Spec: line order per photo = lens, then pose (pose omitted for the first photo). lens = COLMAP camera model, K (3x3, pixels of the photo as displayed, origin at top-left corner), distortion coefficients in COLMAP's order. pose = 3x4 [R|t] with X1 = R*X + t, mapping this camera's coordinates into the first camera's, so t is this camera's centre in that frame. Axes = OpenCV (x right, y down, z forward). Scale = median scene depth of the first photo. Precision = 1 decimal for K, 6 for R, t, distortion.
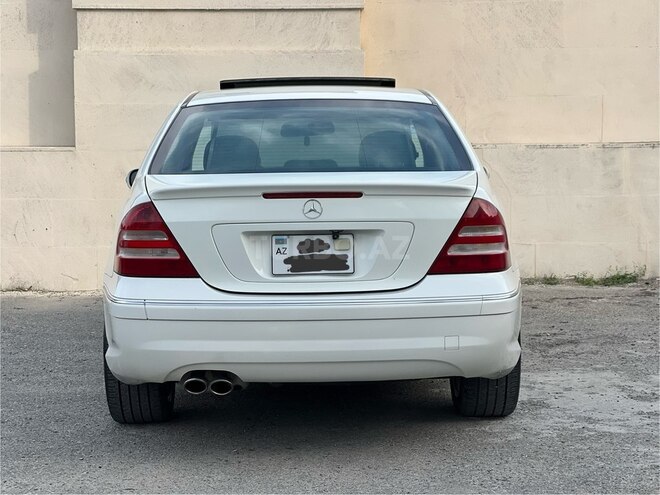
lens RADIAL K [[1454.7, 0, 326.1], [0, 1454.7, 239.8], [0, 0, 1]] dist [0.212749, 0.000000]
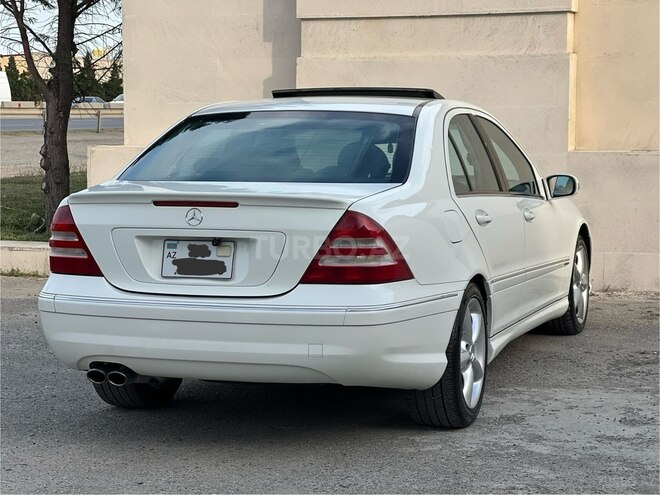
lens RADIAL K [[1454.7, 0, 332.9], [0, 1454.7, 239.2], [0, 0, 1]] dist [0.212749, 0.000000]
pose [[0.938484, 0.037103, -0.343325, 0.330786], [-0.035735, 0.999308, 0.010313, -0.014195], [0.343470, 0.002590, 0.939160, 0.024579]]
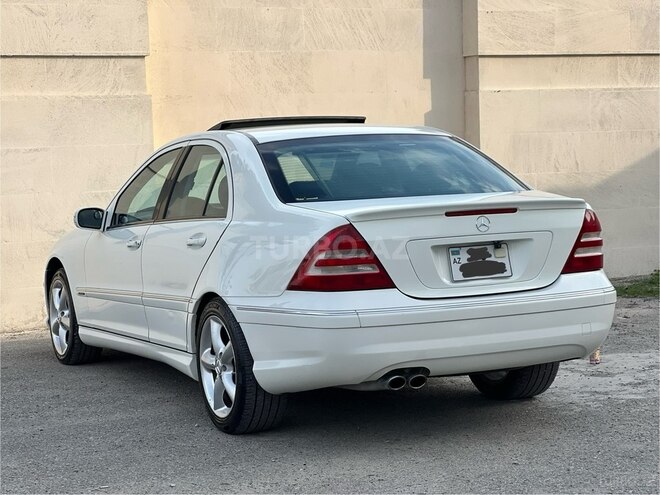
lens RADIAL K [[1454.7, 0, 325.8], [0, 1454.7, 231.9], [0, 0, 1]] dist [0.212749, 0.000000]
pose [[0.910748, -0.046049, 0.410387, -0.447762], [0.061741, 0.997778, -0.025059, 0.005365], [-0.408321, 0.048160, 0.911567, -0.020567]]
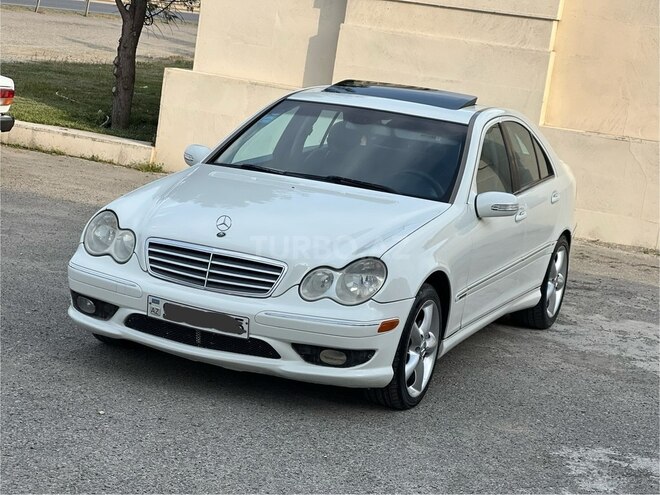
lens RADIAL K [[1454.7, 0, 312.8], [0, 1454.7, 244.4], [0, 0, 1]] dist [0.212749, 0.000000]
pose [[0.934192, 0.183706, -0.305837, 0.387890], [-0.168500, 0.982795, 0.075643, -0.037843], [0.314471, -0.019132, 0.949074, -0.459326]]
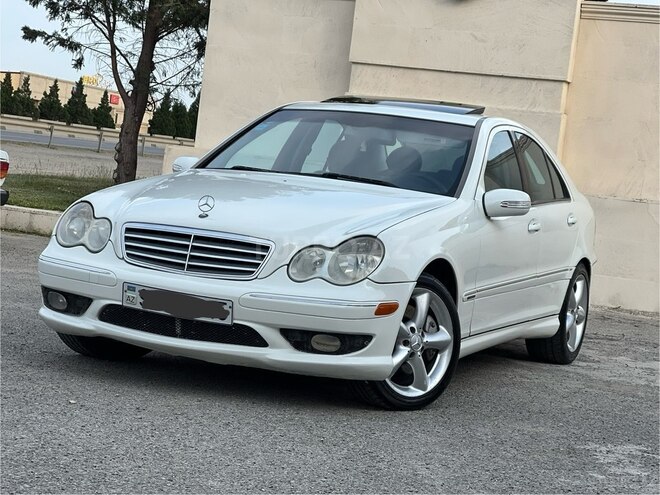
lens RADIAL K [[1454.7, 0, 317.4], [0, 1454.7, 234.0], [0, 0, 1]] dist [0.212749, 0.000000]
pose [[0.933907, 0.132151, -0.332196, 0.392576], [-0.151166, 0.987992, -0.031941, 0.066257], [0.323986, 0.080047, 0.942670, -0.369712]]
